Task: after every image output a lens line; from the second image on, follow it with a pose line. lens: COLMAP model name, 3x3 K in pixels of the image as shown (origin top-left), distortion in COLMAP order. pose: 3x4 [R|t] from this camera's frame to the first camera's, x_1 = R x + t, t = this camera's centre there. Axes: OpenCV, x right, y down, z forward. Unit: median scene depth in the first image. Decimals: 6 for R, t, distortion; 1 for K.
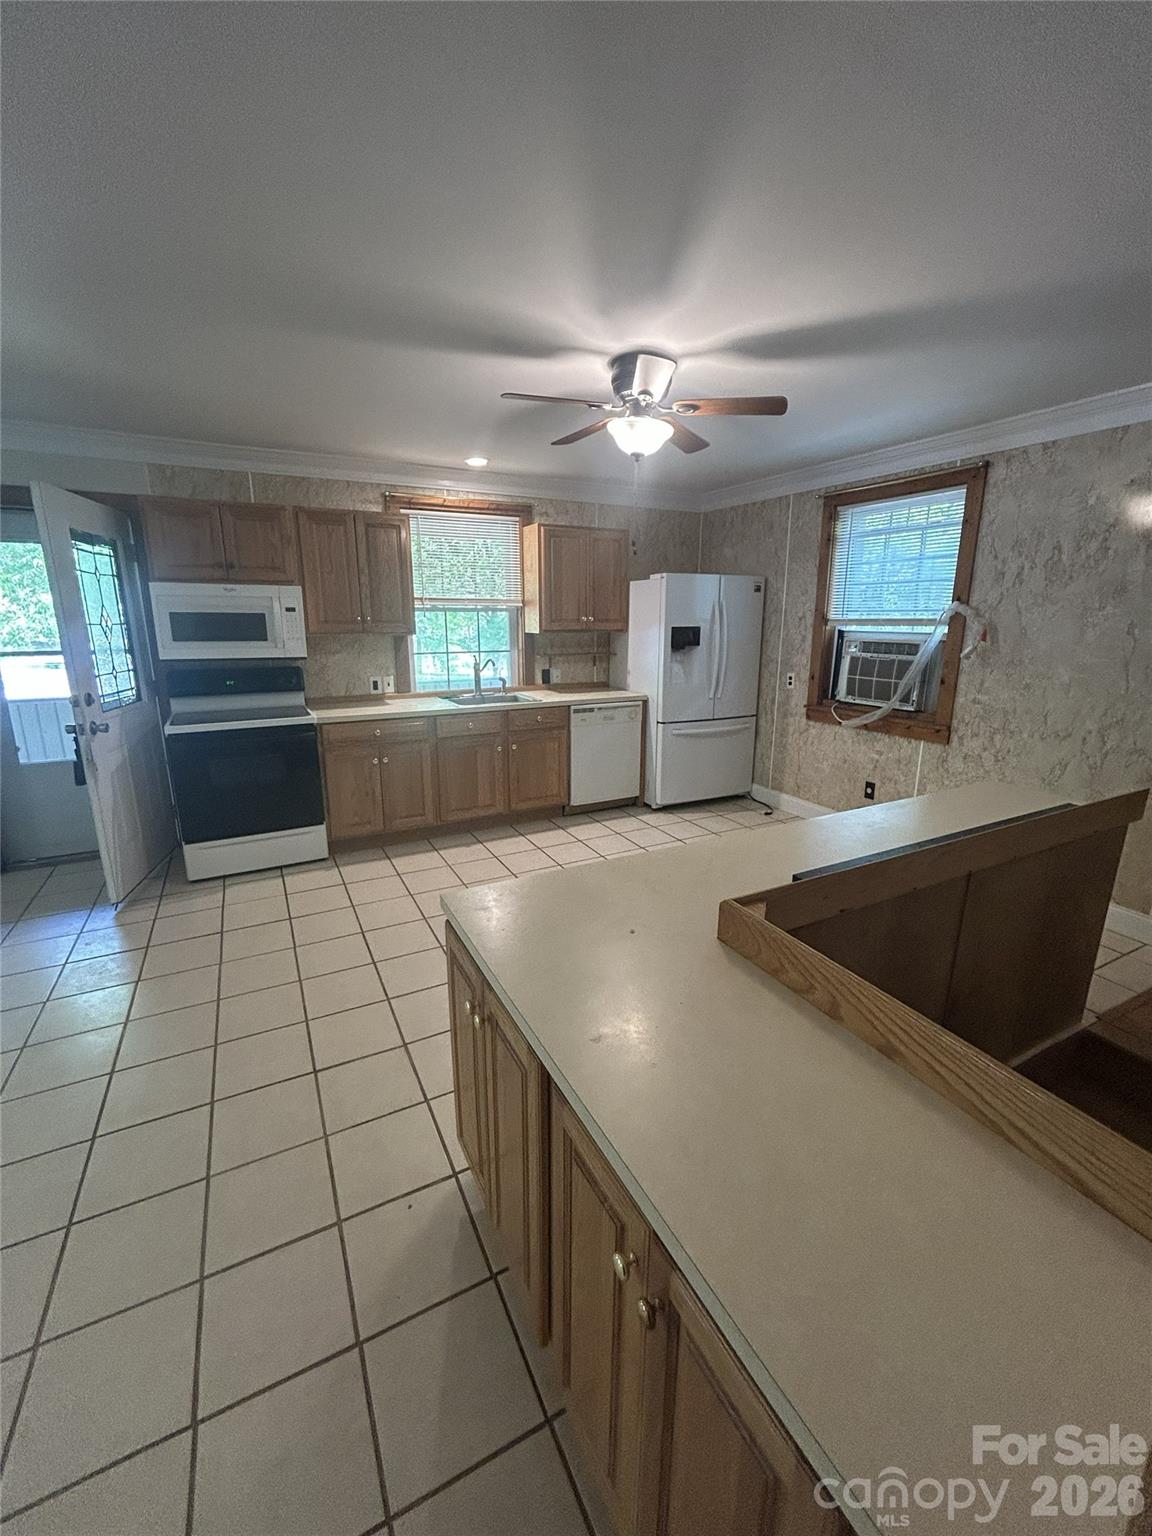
lens RADIAL K [[622.1, 0, 584.7], [0, 622.1, 770.6], [0, 0, 1]] dist [0.000799, 0.000083]
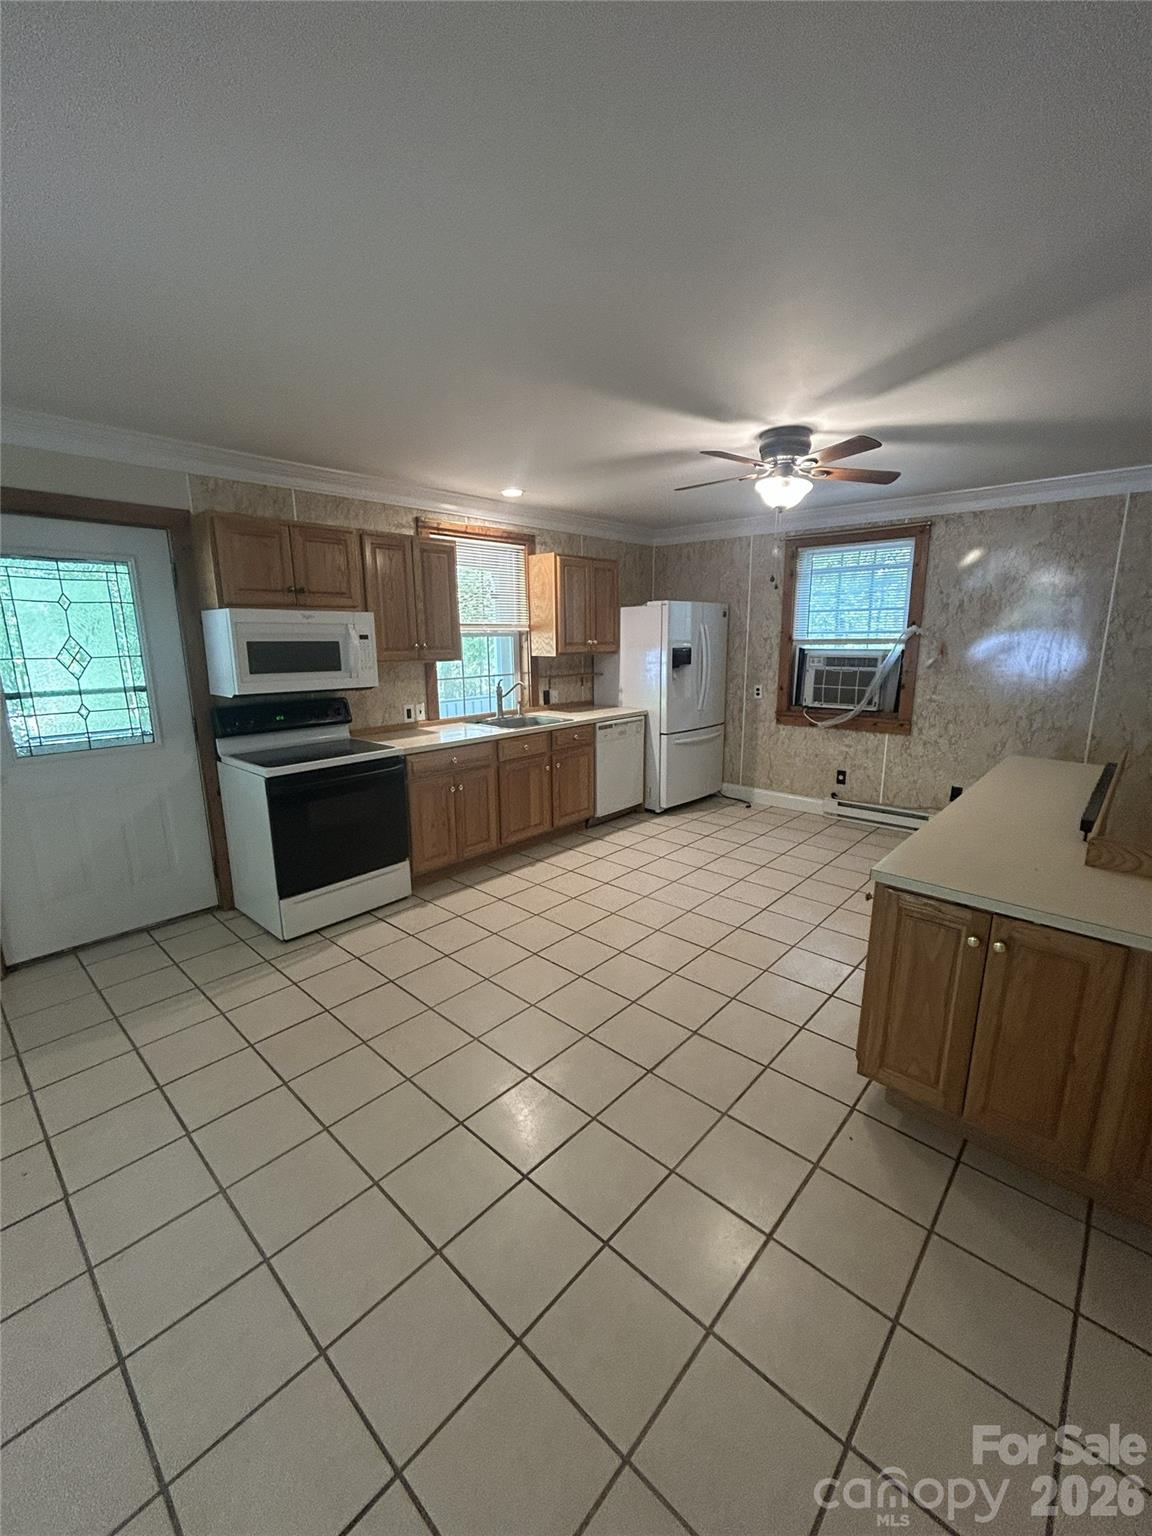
lens RADIAL K [[622.1, 0, 577.5], [0, 622.1, 773.9], [0, 0, 1]] dist [0.000799, 0.000083]
pose [[0.939559, -0.084182, 0.331878, -0.445763], [0.092596, 0.995658, -0.009591, -0.011421], [-0.329629, 0.039742, 0.943274, 0.009082]]
